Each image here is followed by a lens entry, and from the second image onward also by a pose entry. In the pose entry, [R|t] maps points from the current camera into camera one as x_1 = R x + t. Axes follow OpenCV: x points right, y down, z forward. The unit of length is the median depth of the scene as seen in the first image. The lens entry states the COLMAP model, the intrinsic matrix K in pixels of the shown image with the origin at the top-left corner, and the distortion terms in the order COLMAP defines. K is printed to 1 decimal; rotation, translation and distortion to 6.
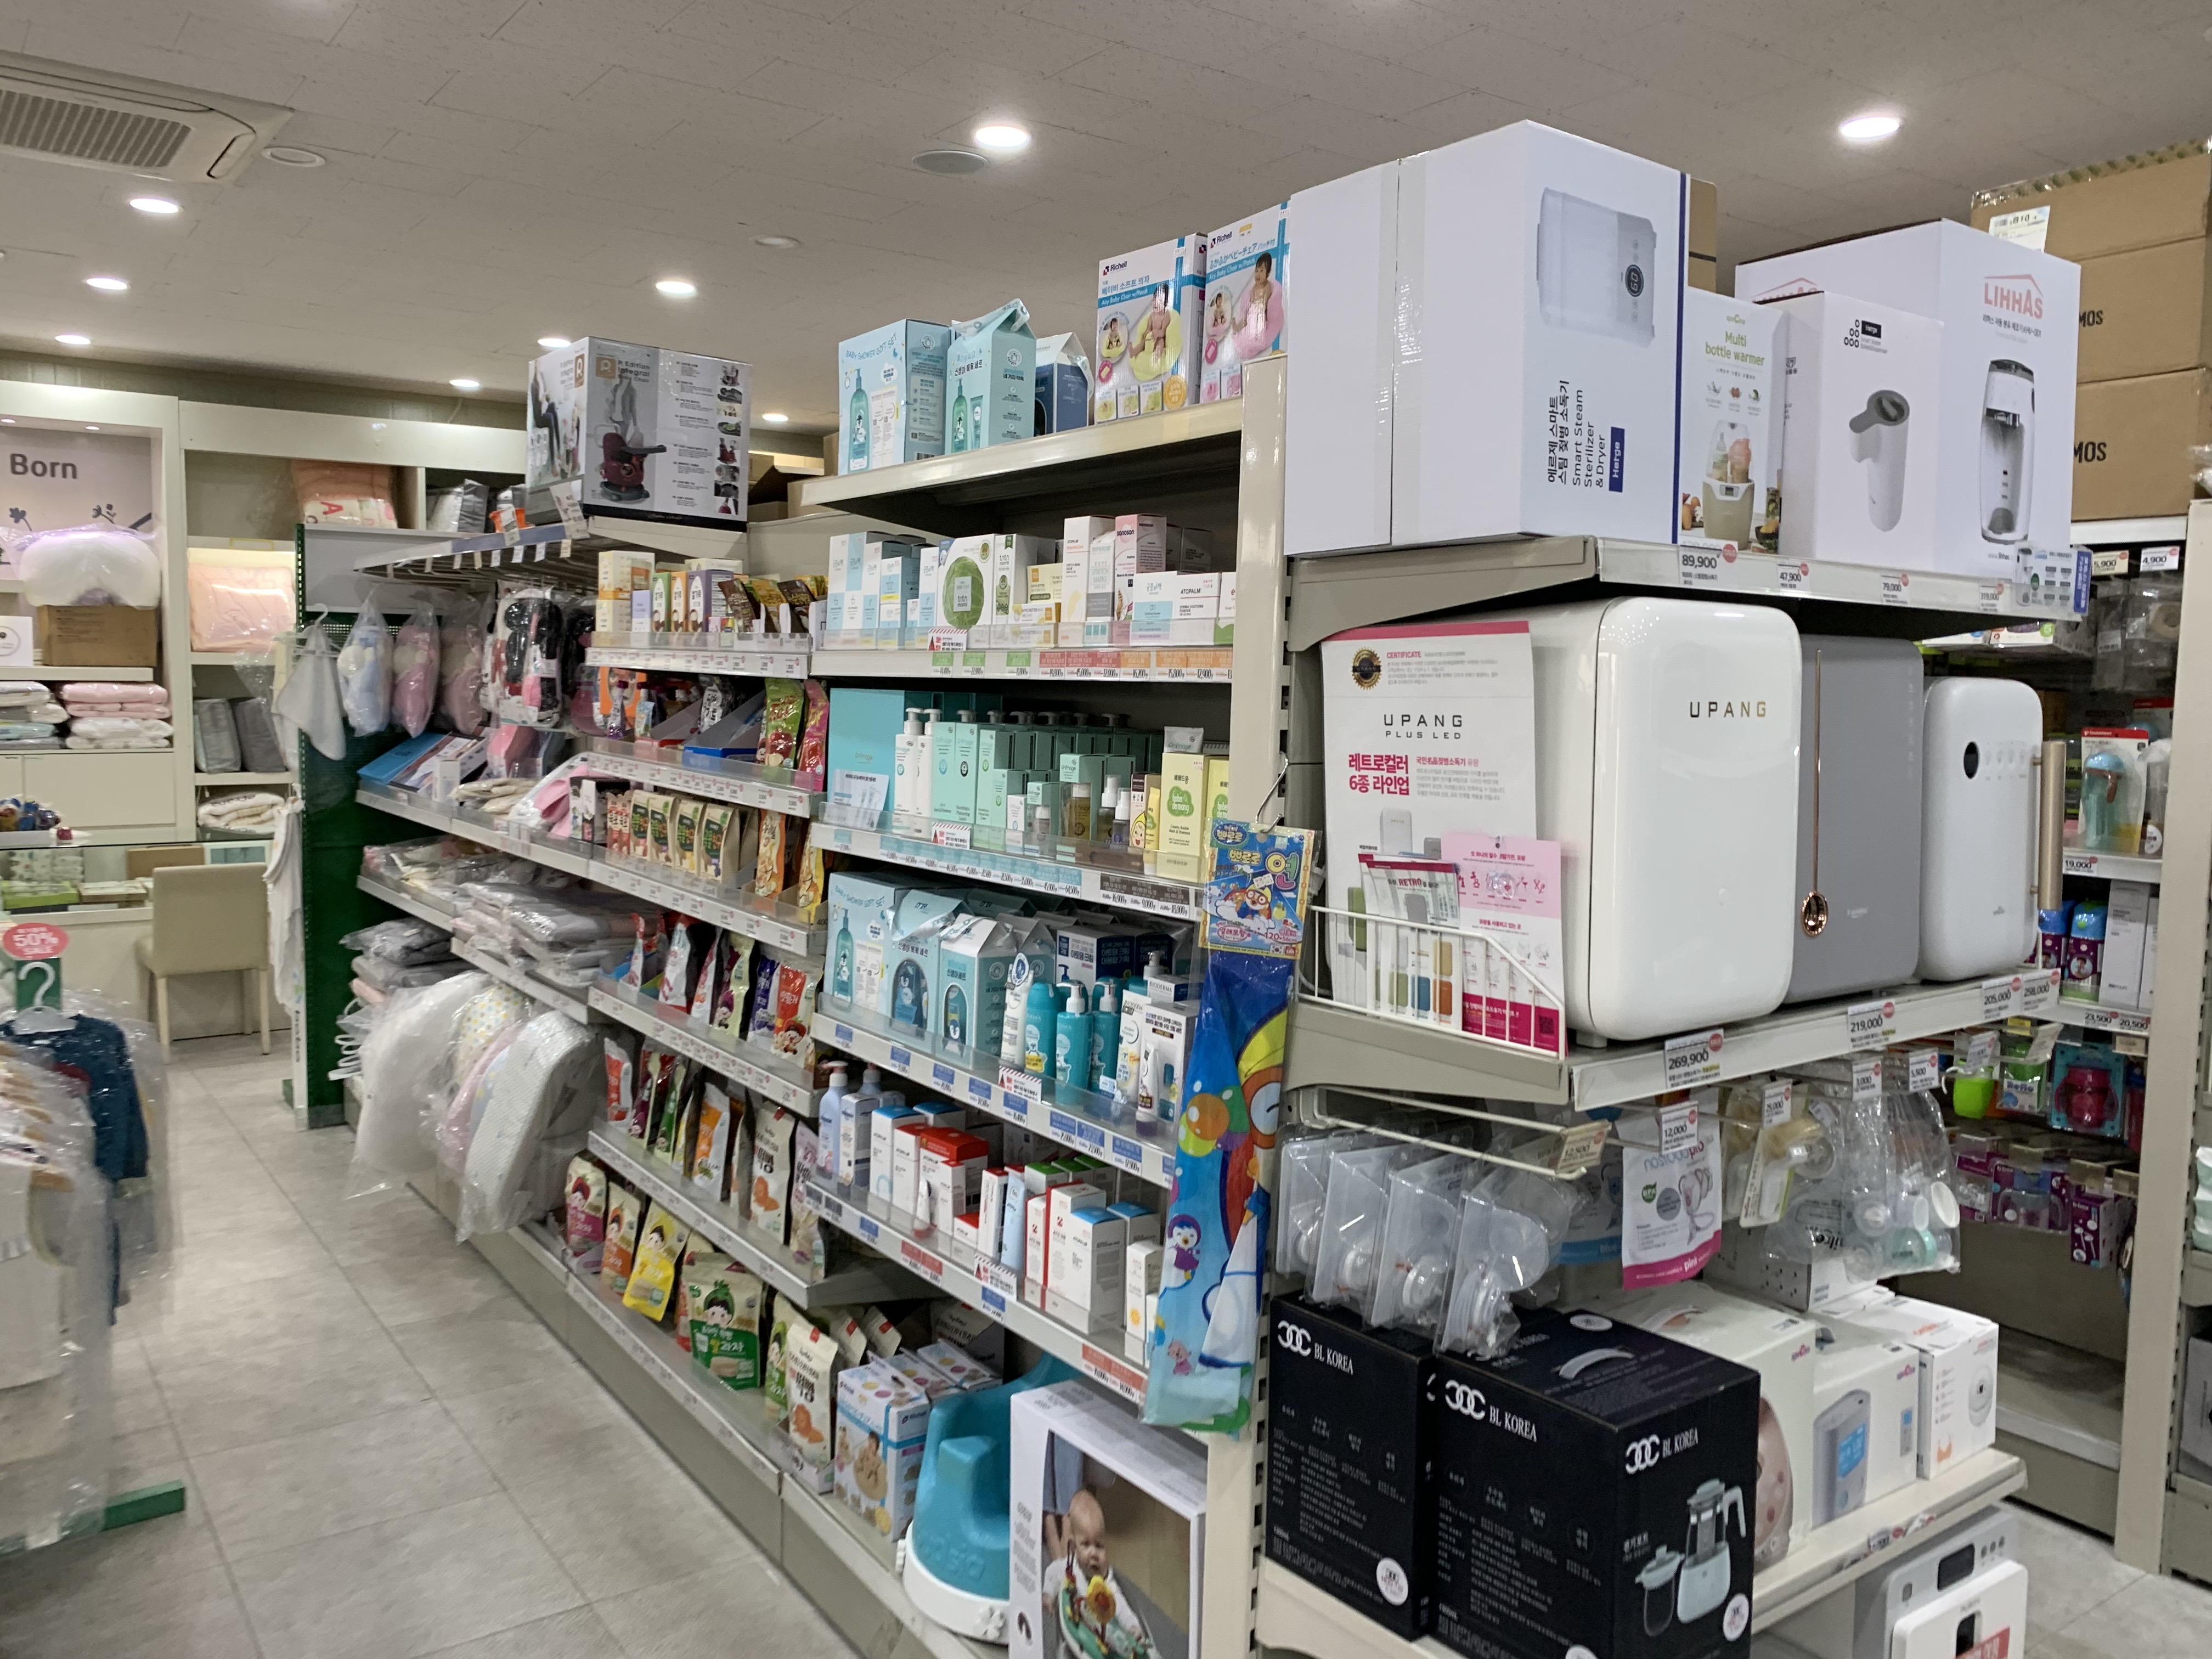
lens RADIAL K [[1660.7, 0, 1106.0], [0, 1660.7, 829.5], [0, 0, 1]] dist [0.044692, -0.074013]
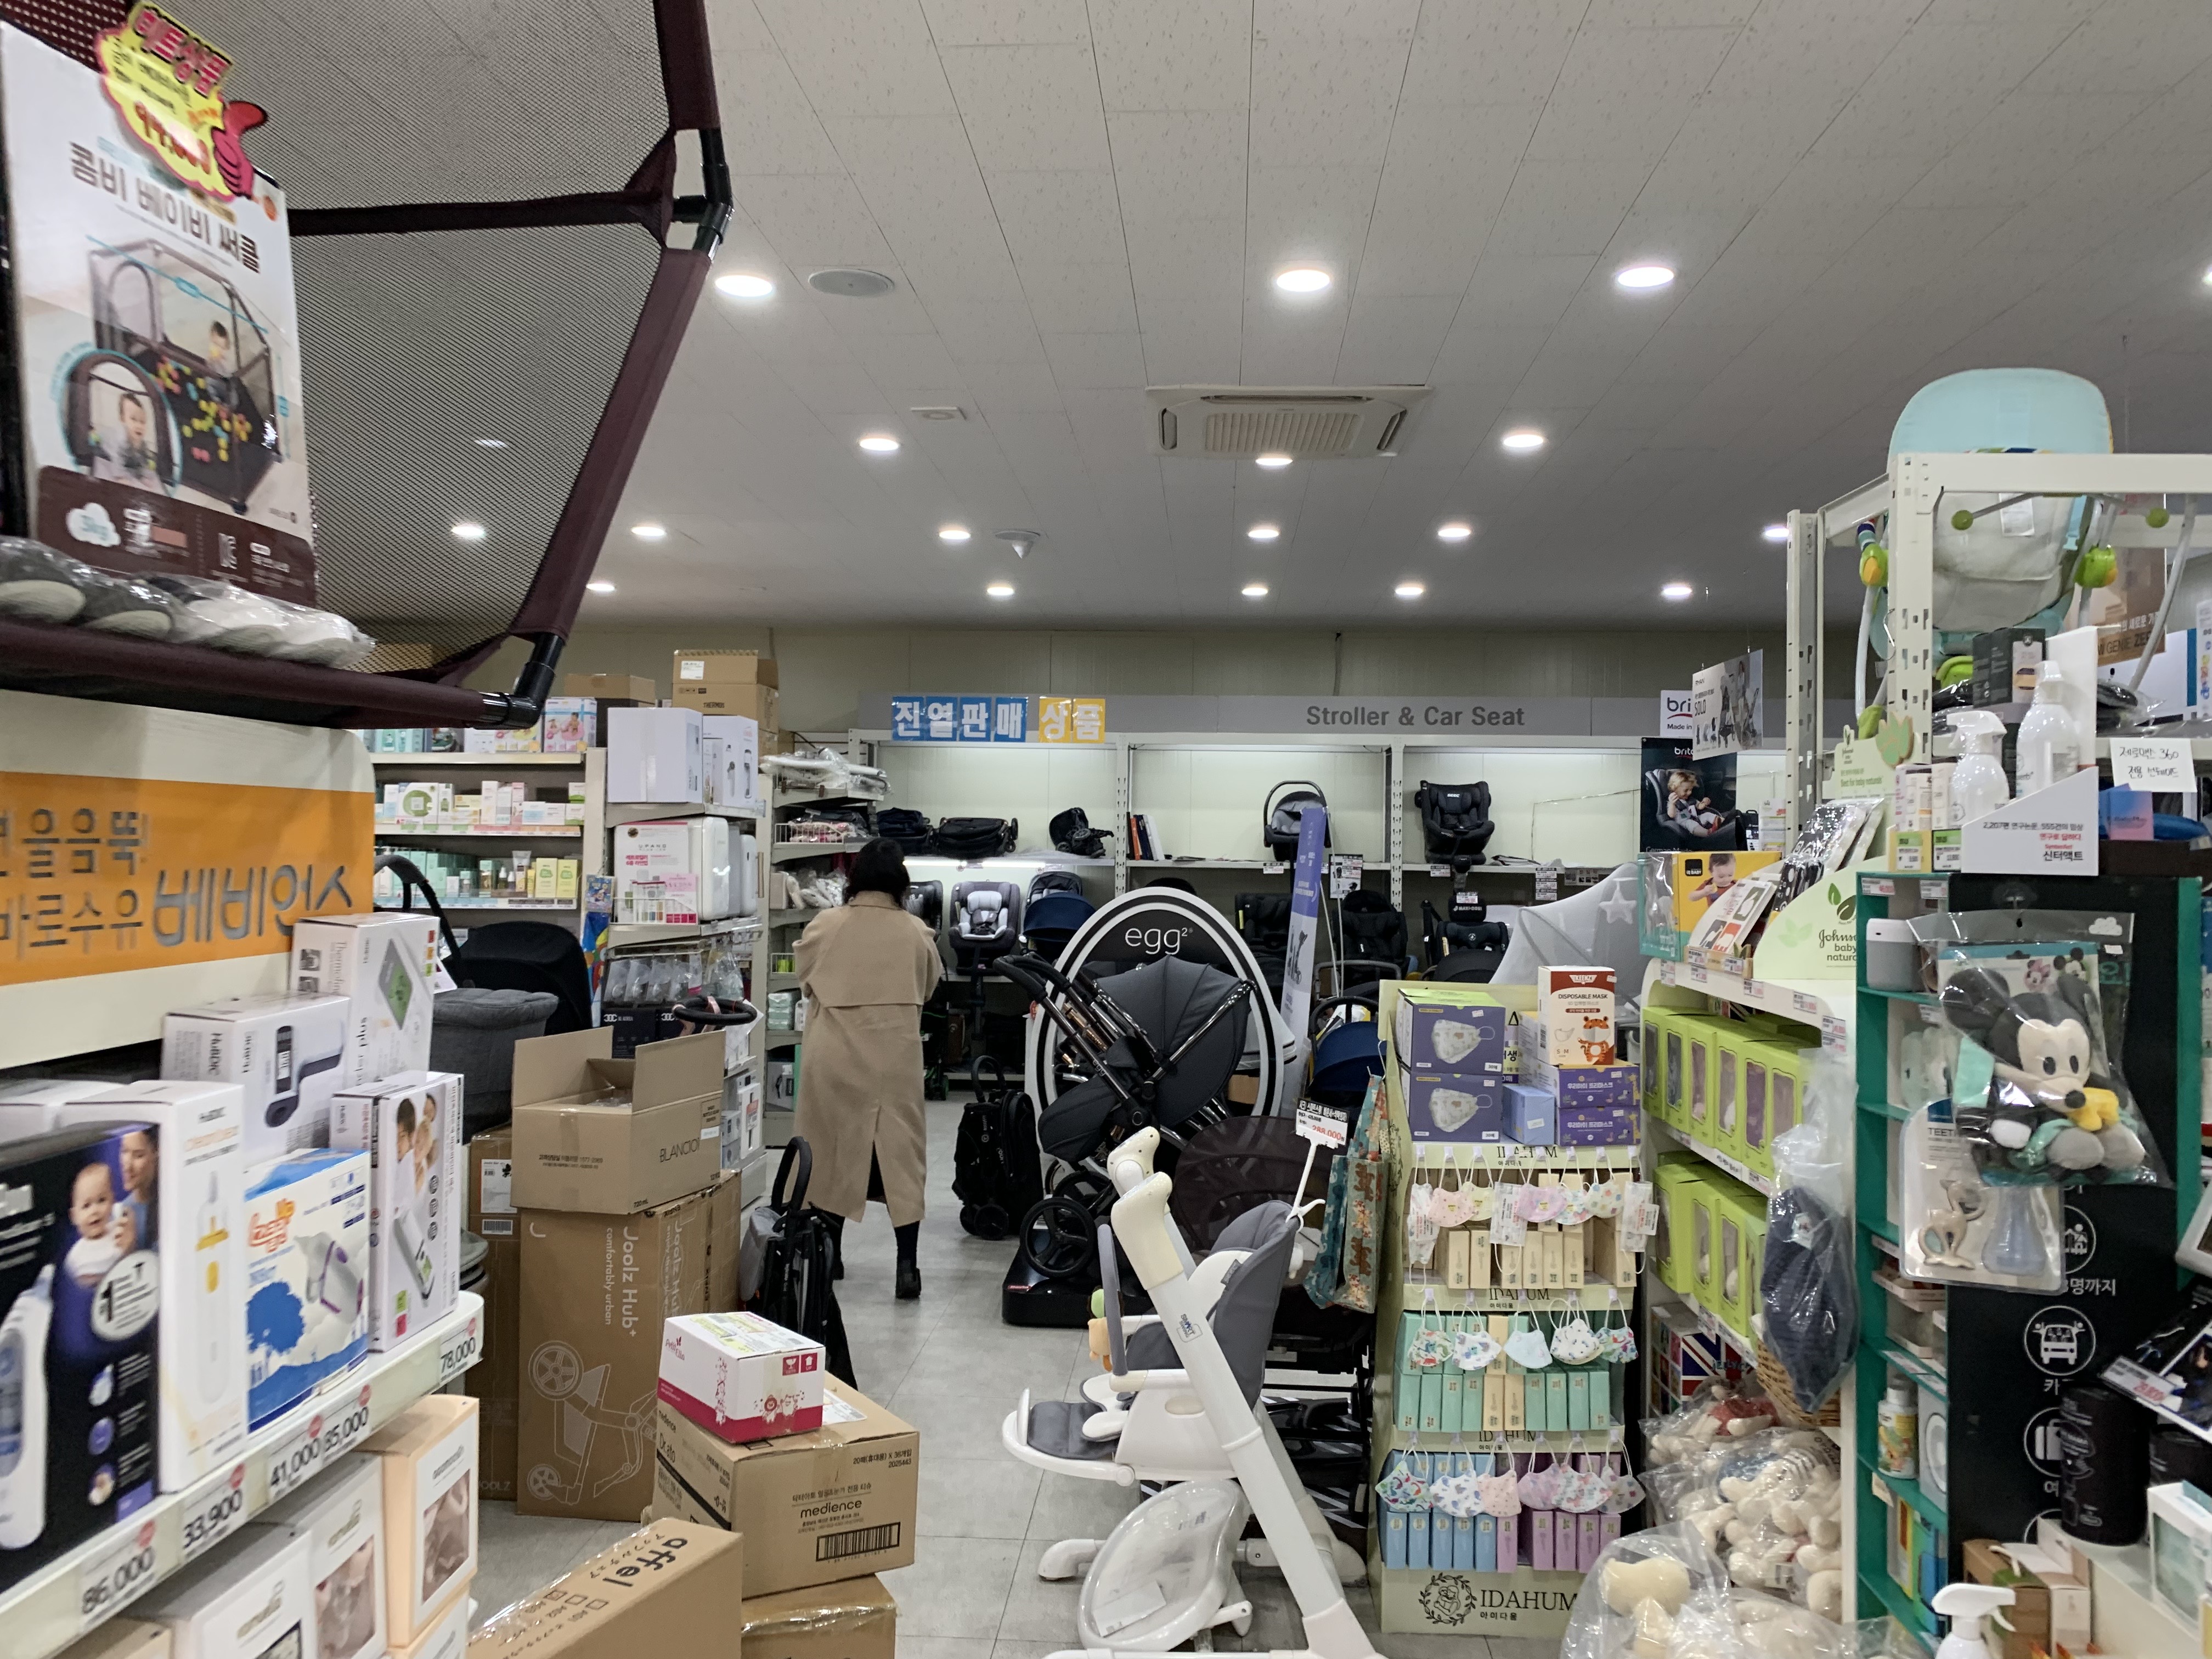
lens RADIAL K [[1660.7, 0, 1106.0], [0, 1660.7, 829.5], [0, 0, 1]] dist [0.044692, -0.074013]
pose [[0.613349, 0.000209, 0.789812, -1.437670], [0.068389, 0.996230, -0.053373, 0.113921], [-0.786846, 0.086751, 0.611022, -1.433088]]
